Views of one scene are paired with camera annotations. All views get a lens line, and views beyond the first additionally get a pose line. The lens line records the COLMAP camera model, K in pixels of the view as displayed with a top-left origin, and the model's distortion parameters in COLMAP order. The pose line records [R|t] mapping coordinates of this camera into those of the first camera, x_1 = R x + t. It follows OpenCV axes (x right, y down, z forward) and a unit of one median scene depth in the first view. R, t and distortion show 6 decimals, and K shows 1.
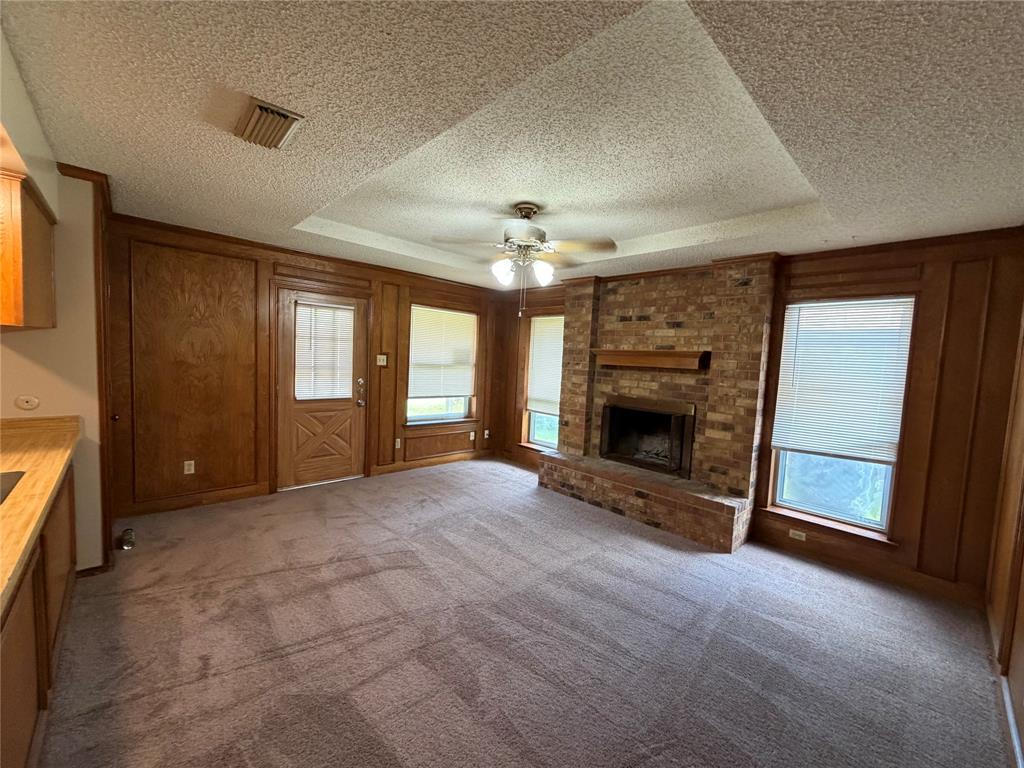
lens RADIAL K [[406.2, 0, 513.0], [0, 406.2, 384.8], [0, 0, 1]] dist [0.000466, -0.000010]
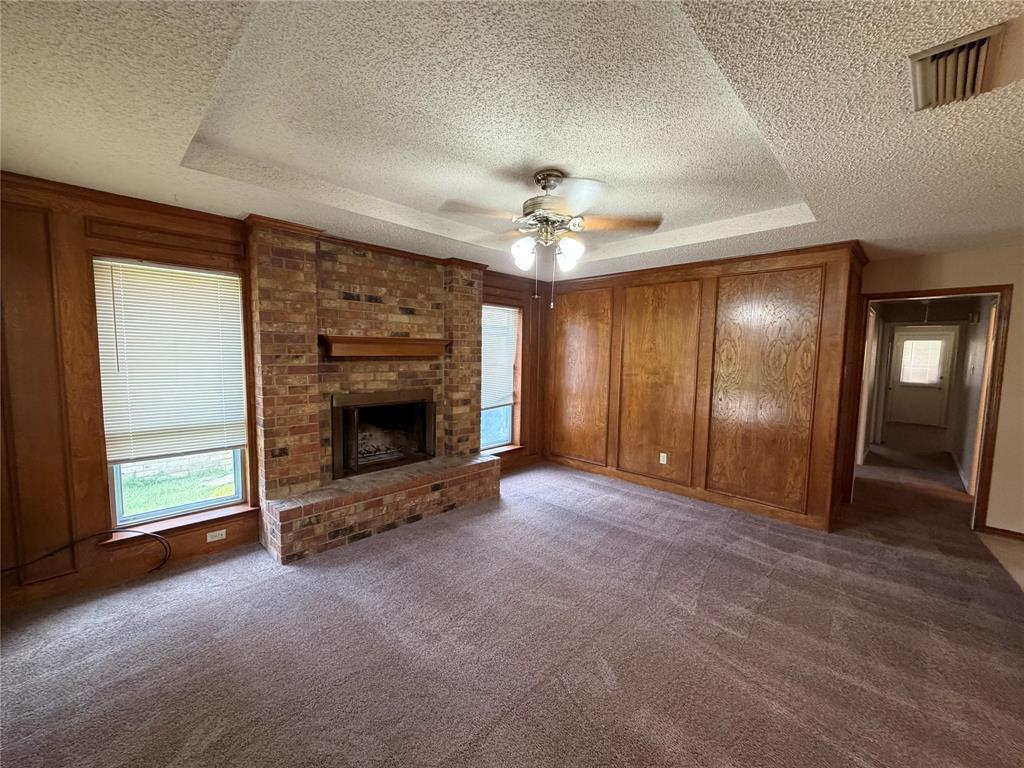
lens RADIAL K [[406.2, 0, 512.2], [0, 406.2, 384.2], [0, 0, 1]] dist [0.000466, -0.000010]
pose [[-0.028692, -0.129514, 0.991162, -0.602510], [0.051066, 0.990086, 0.130852, -0.090275], [-0.998283, 0.054369, -0.021794, 0.793312]]
